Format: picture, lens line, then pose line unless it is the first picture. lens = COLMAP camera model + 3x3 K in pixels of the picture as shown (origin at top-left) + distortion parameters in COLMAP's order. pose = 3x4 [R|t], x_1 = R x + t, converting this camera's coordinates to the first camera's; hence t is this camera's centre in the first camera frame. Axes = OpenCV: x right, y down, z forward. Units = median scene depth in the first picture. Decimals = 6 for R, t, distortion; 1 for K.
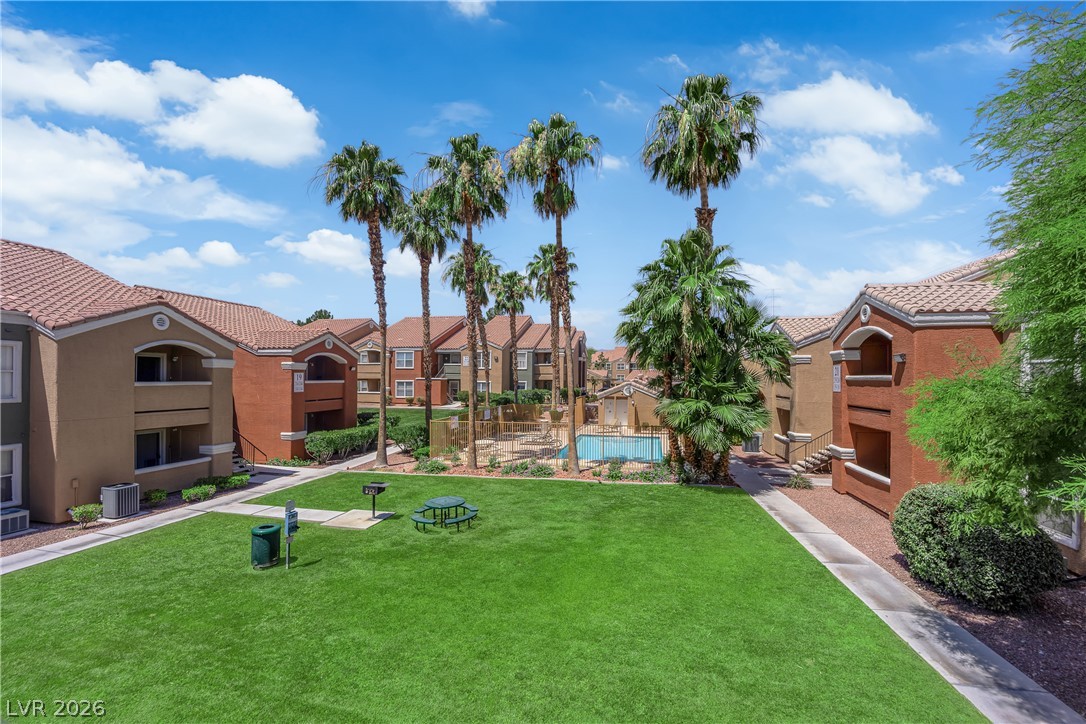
lens RADIAL K [[439.9, 0, 539.0], [0, 439.9, 373.4], [0, 0, 1]] dist [-0.020141, -0.001346]
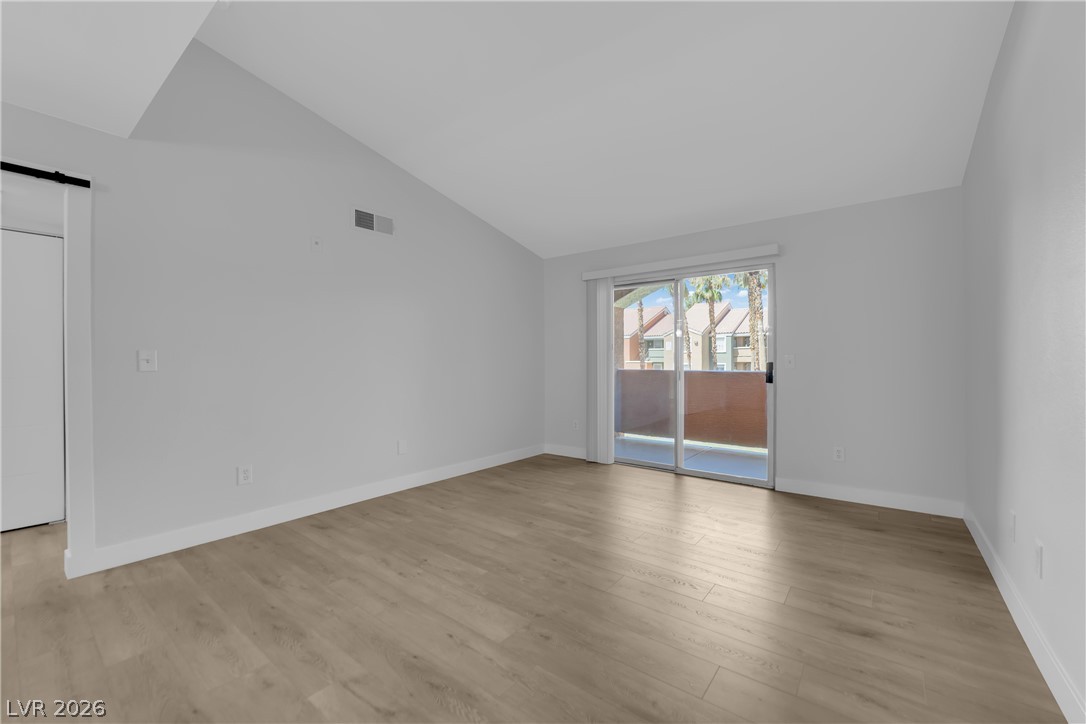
lens RADIAL K [[435.8, 0, 549.4], [0, 435.8, 360.8], [0, 0, 1]] dist [-0.011571, -0.002310]
pose [[0.915266, -0.010351, -0.402716, 0.013264], [0.012220, 0.999923, 0.002073, 0.009264], [0.402664, -0.006818, 0.915322, -0.353169]]
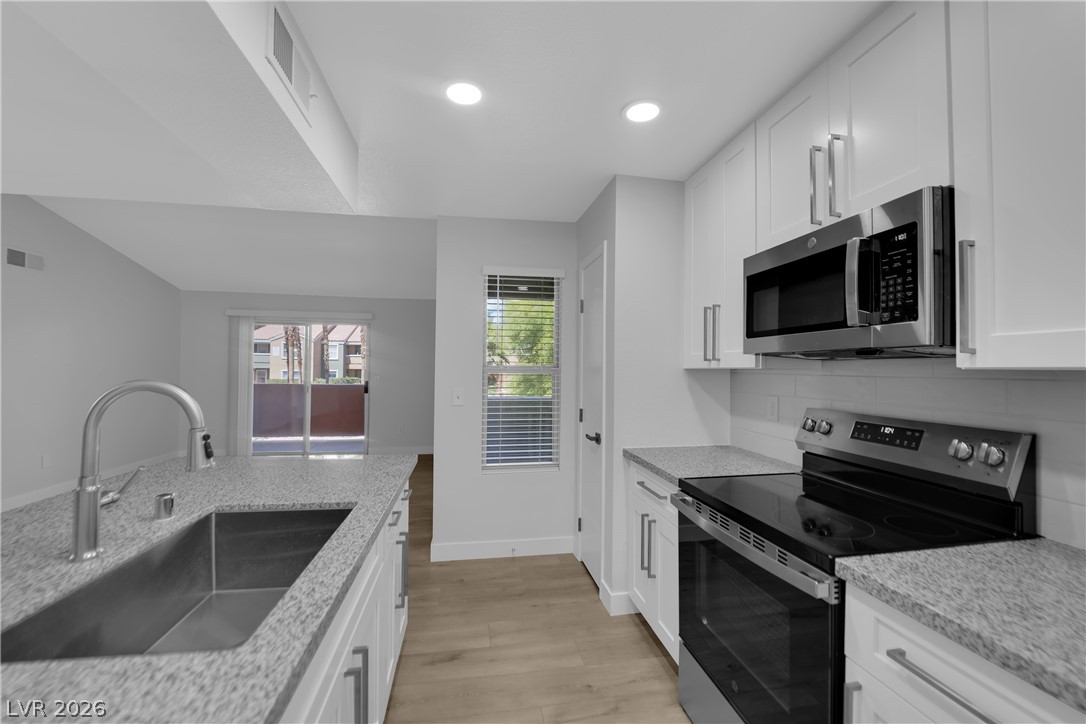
lens RADIAL K [[435.8, 0, 541.1], [0, 435.8, 362.1], [0, 0, 1]] dist [-0.011571, -0.002310]
pose [[0.917551, 0.006945, 0.397557, 0.015843], [-0.005874, 0.999975, -0.003914, -0.003437], [-0.397575, 0.001256, 0.917569, -0.507306]]
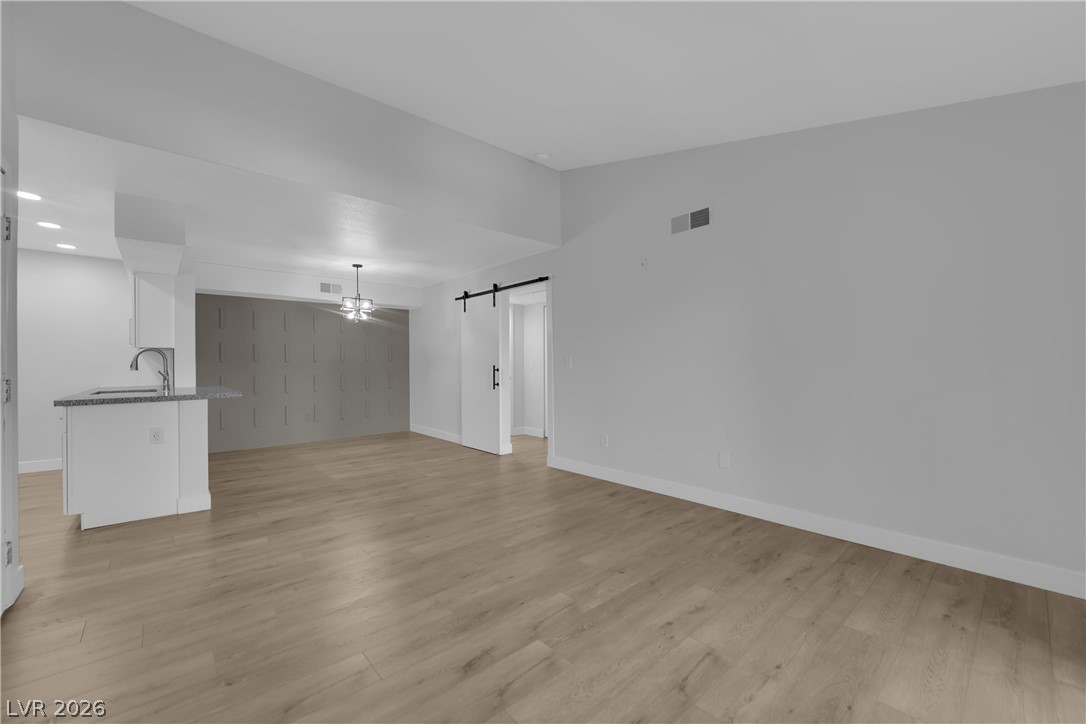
lens RADIAL K [[435.8, 0, 539.0], [0, 435.8, 368.5], [0, 0, 1]] dist [-0.011571, -0.002310]
pose [[-0.571513, 0.003302, -0.820586, 0.058762], [0.008248, 0.999965, -0.001720, 0.011422], [0.820551, -0.007751, -0.571520, -0.147116]]
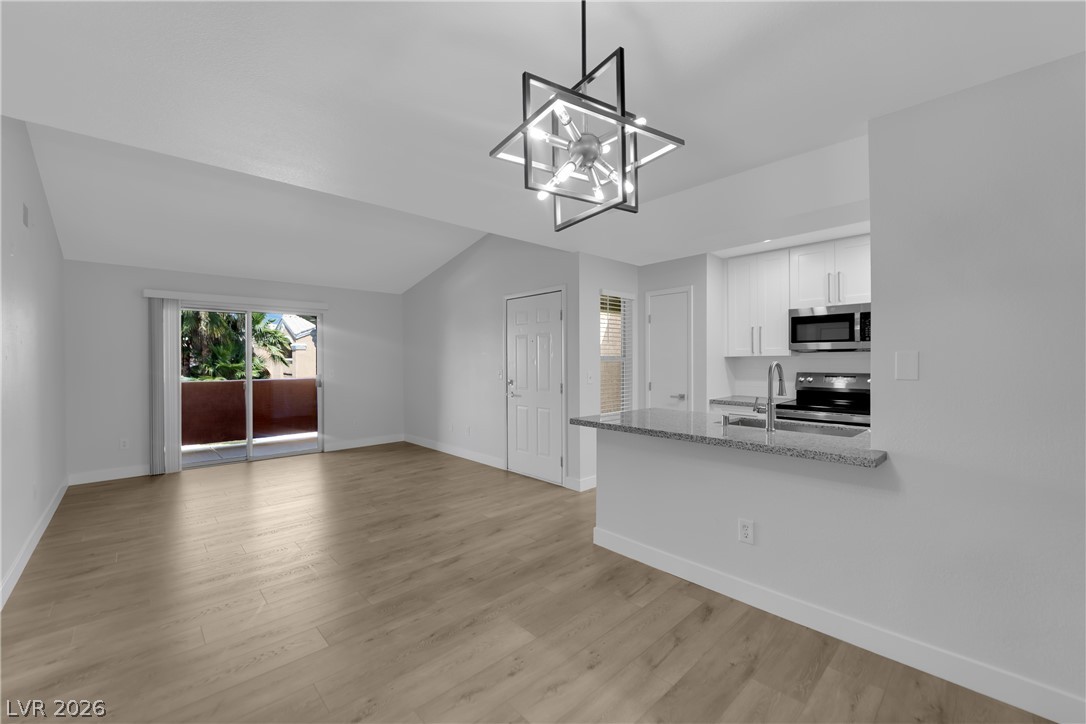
lens RADIAL K [[435.8, 0, 537.2], [0, 435.8, 362.1], [0, 0, 1]] dist [-0.011571, -0.002310]
pose [[0.545971, -0.014270, 0.837682, -0.170181], [0.001860, 0.999873, 0.015820, -0.003199], [-0.837802, -0.007079, 0.545929, -0.448924]]
